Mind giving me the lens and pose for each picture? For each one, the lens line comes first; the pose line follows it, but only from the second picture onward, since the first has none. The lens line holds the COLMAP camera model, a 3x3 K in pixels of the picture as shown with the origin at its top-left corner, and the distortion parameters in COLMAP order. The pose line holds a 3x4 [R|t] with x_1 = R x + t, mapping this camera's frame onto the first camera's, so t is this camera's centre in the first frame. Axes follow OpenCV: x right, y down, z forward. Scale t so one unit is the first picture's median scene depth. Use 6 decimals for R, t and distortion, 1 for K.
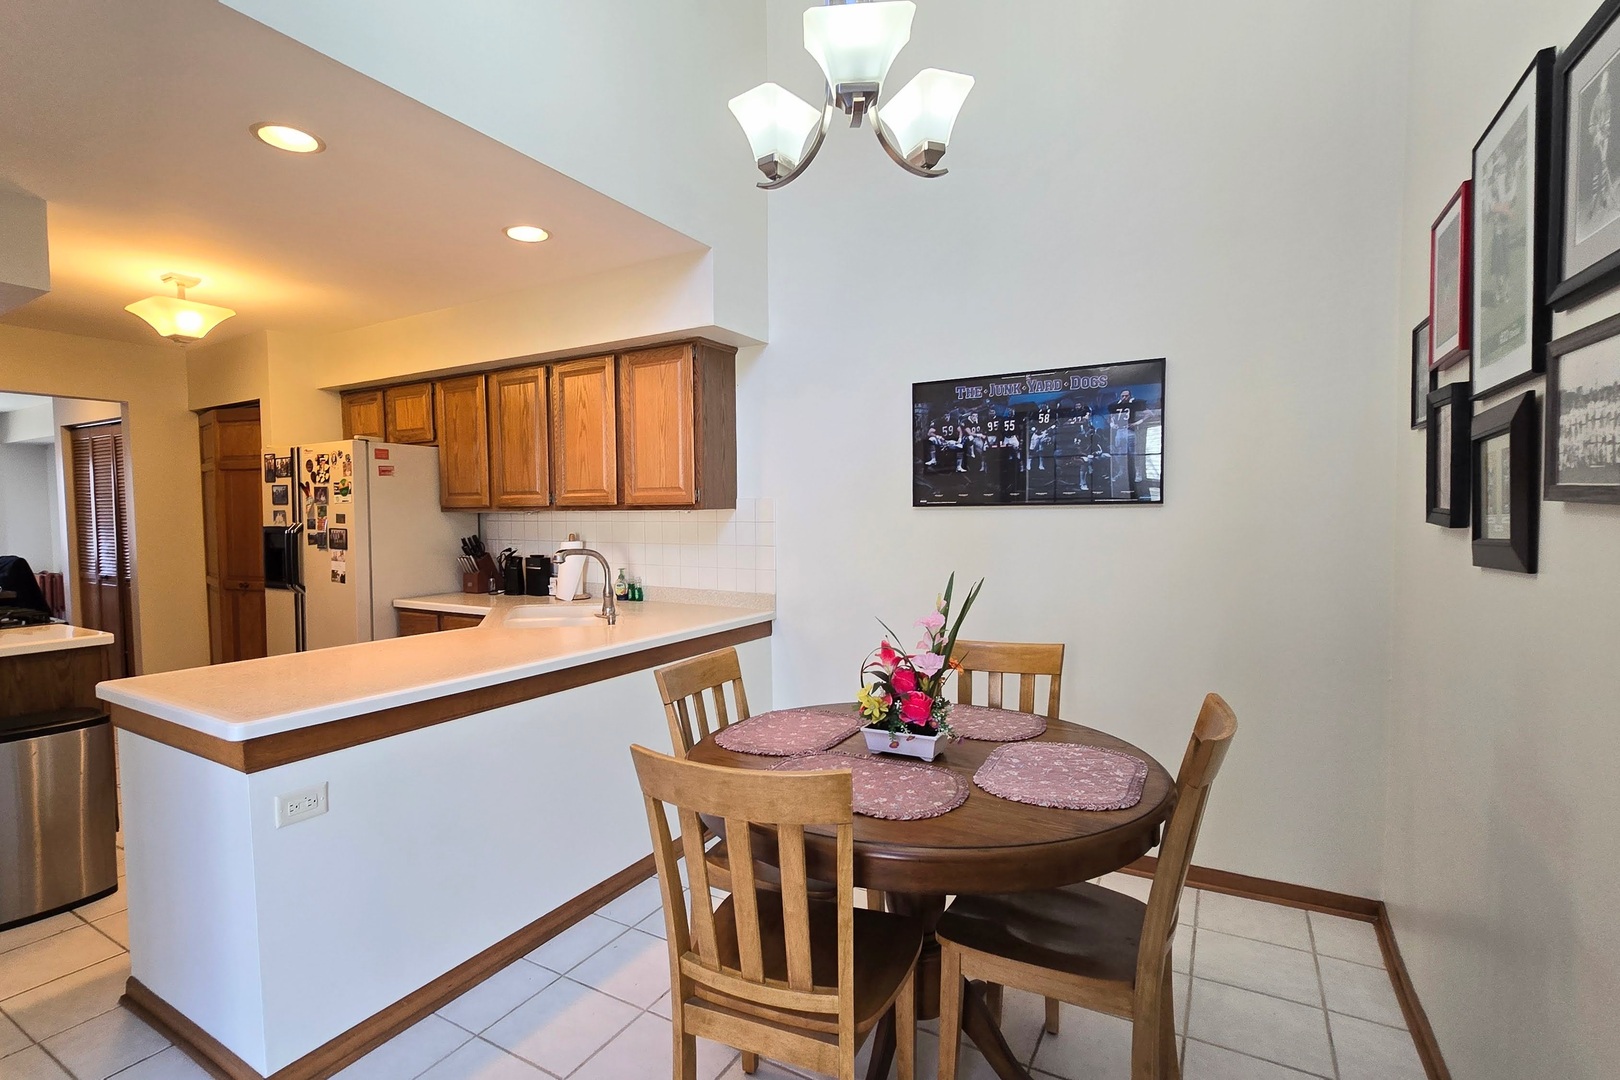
lens RADIAL K [[787.0, 0, 764.9], [0, 787.0, 553.8], [0, 0, 1]] dist [0.000760, 0.000602]
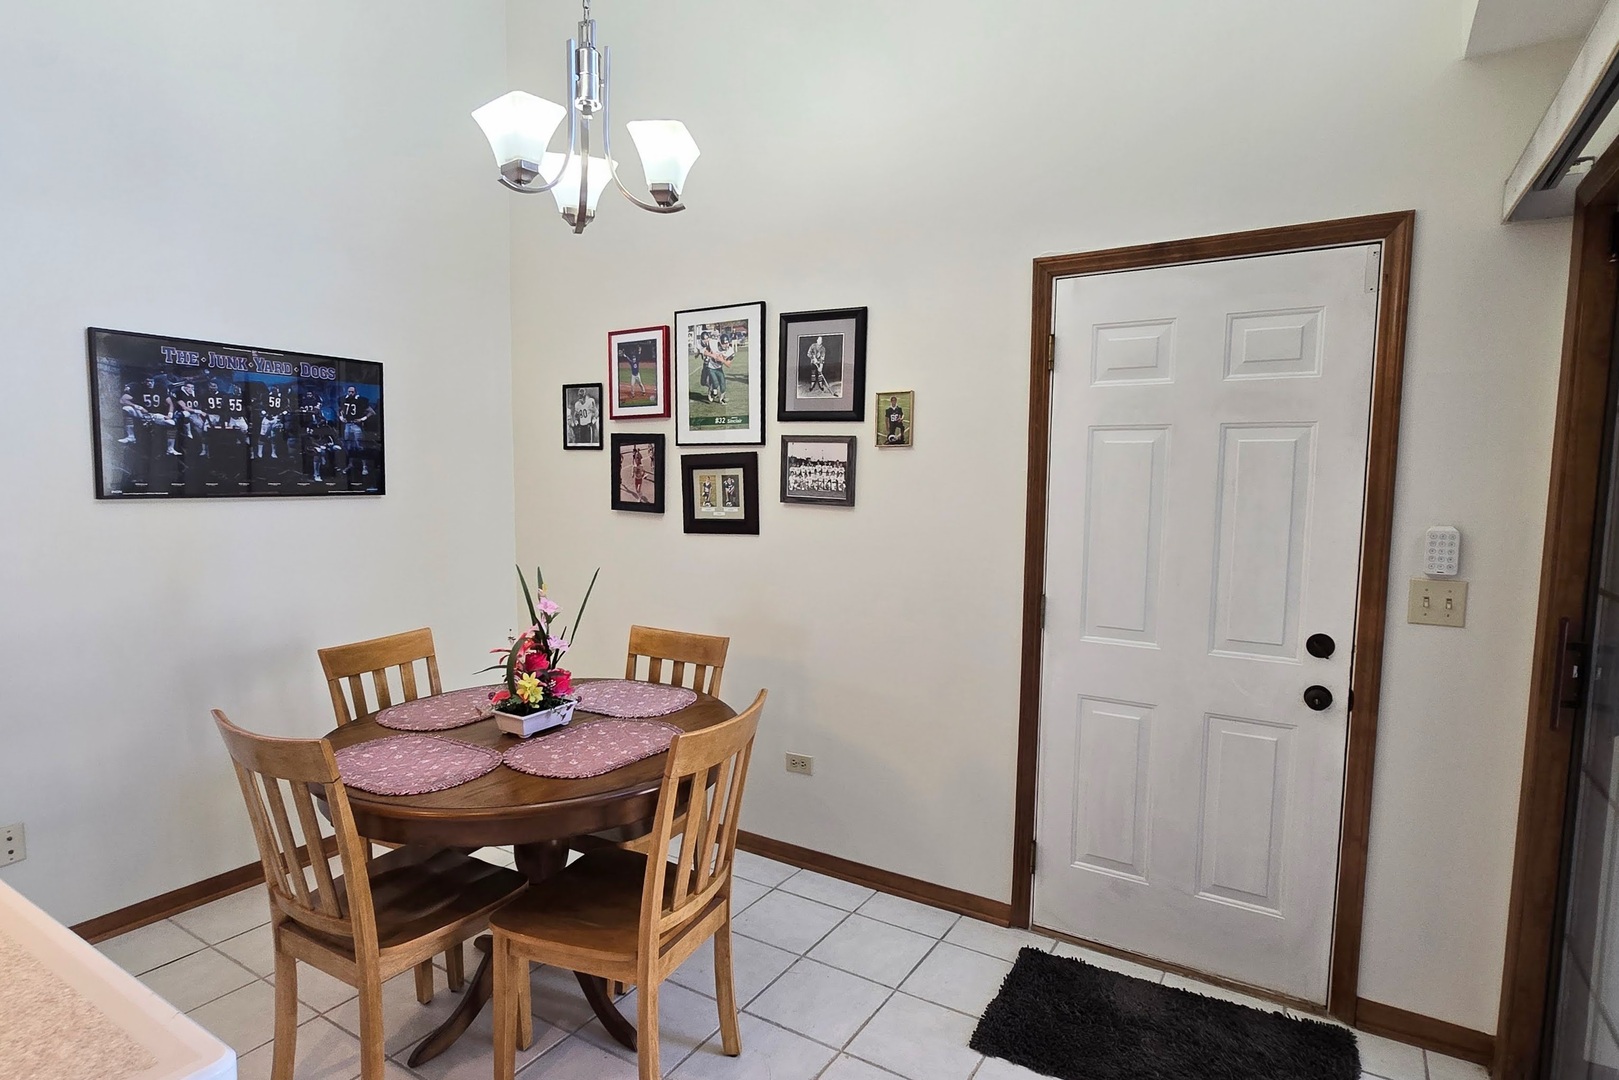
lens RADIAL K [[844.3, 0, 809.5], [0, 844.3, 540.0], [0, 0, 1]] dist [-0.004428, 0.000118]
pose [[0.010020, -0.061066, 0.998083, -0.462068], [0.045501, 0.997127, 0.060551, -0.031666], [-0.998914, 0.044807, 0.012770, 0.273579]]
